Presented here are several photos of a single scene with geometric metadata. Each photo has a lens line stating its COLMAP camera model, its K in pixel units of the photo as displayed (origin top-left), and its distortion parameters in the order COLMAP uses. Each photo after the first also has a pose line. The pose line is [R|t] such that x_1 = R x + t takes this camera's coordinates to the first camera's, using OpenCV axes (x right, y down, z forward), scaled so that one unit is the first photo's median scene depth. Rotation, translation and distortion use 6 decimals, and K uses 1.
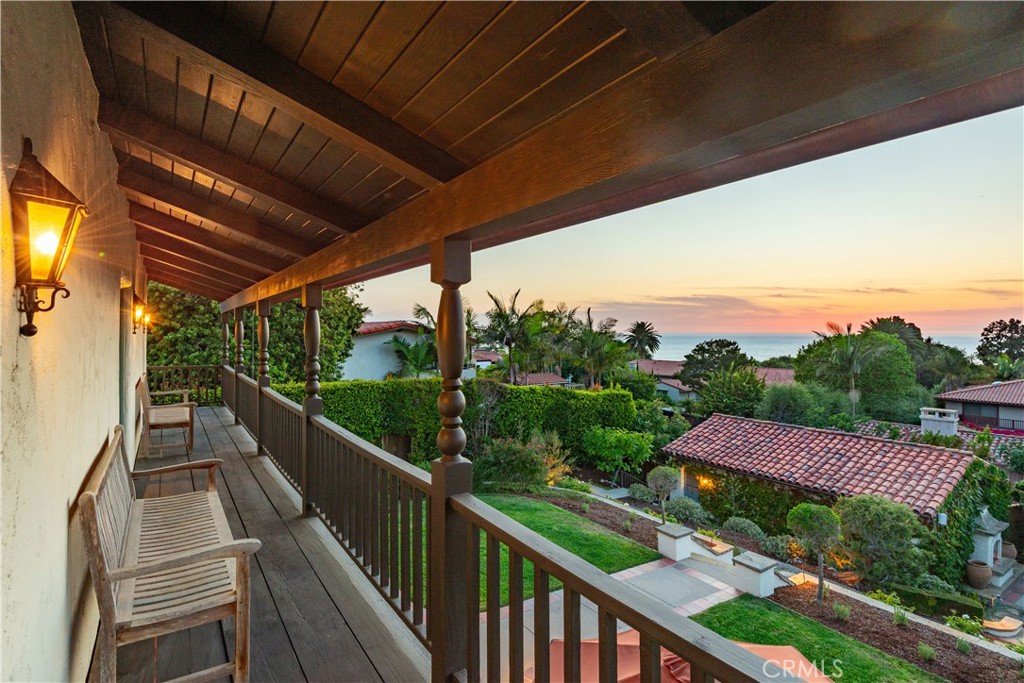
lens RADIAL K [[525.0, 0, 512.0], [0, 525.0, 341.5], [0, 0, 1]] dist [-0.000490, -0.000439]
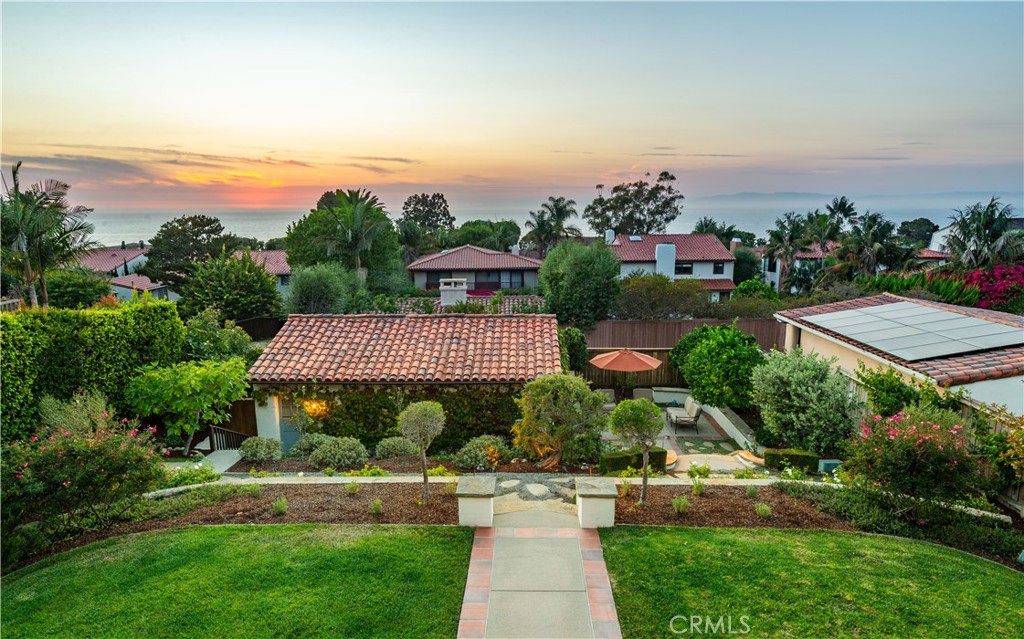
lens RADIAL K [[611.9, 0, 512.0], [0, 611.9, 319.5], [0, 0, 1]] dist [0.015016, -0.000989]
pose [[0.568387, -0.154476, 0.808129, -0.098141], [0.022296, 0.984747, 0.172556, 0.000376], [-0.822459, -0.080060, 0.563162, 0.177108]]
